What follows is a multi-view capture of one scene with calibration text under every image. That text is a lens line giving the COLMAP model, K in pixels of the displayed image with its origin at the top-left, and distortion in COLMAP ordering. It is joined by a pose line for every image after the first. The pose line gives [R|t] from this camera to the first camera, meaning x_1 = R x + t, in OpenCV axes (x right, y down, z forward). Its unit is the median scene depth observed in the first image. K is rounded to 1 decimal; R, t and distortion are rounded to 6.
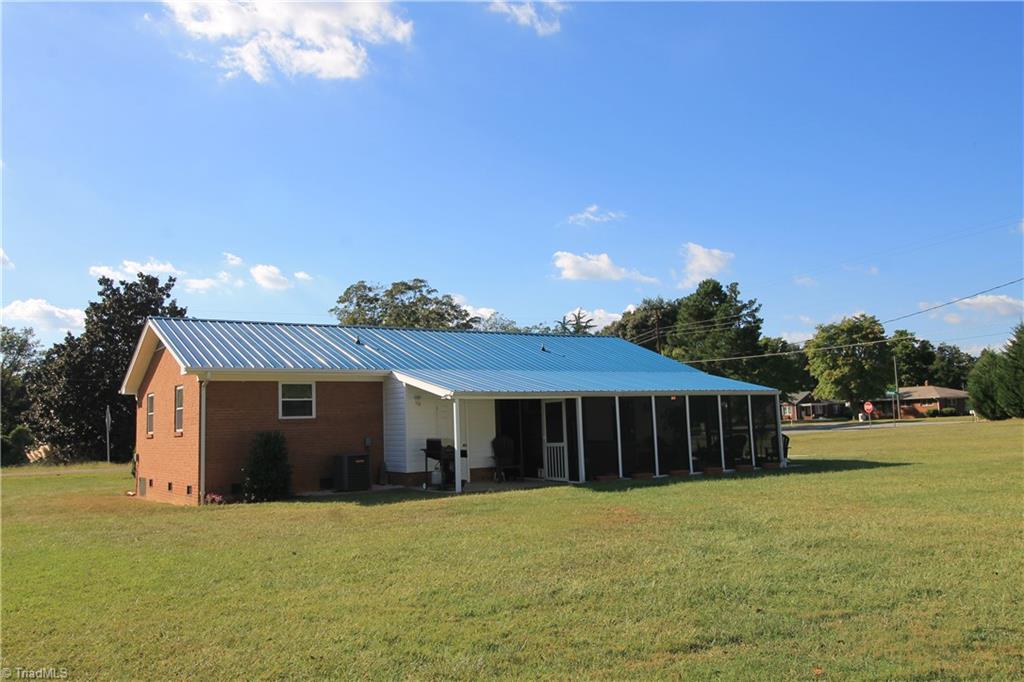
lens RADIAL K [[823.0, 0, 511.2], [0, 823.0, 342.5], [0, 0, 1]] dist [0.017263, -0.001964]
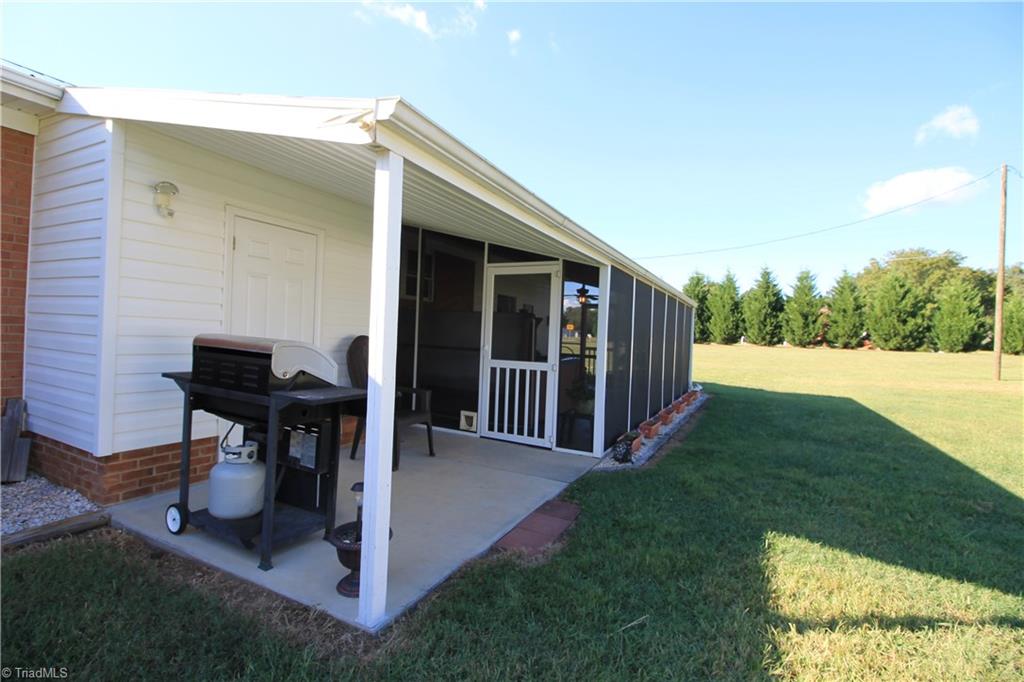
lens RADIAL K [[473.7, 0, 507.1], [0, 473.7, 331.4], [0, 0, 1]] dist [-0.006237, -0.000712]
pose [[0.876397, 0.070584, 0.476389, -0.084639], [-0.117555, 0.990632, 0.069486, 0.090268], [-0.467022, -0.116900, 0.876485, 0.797013]]
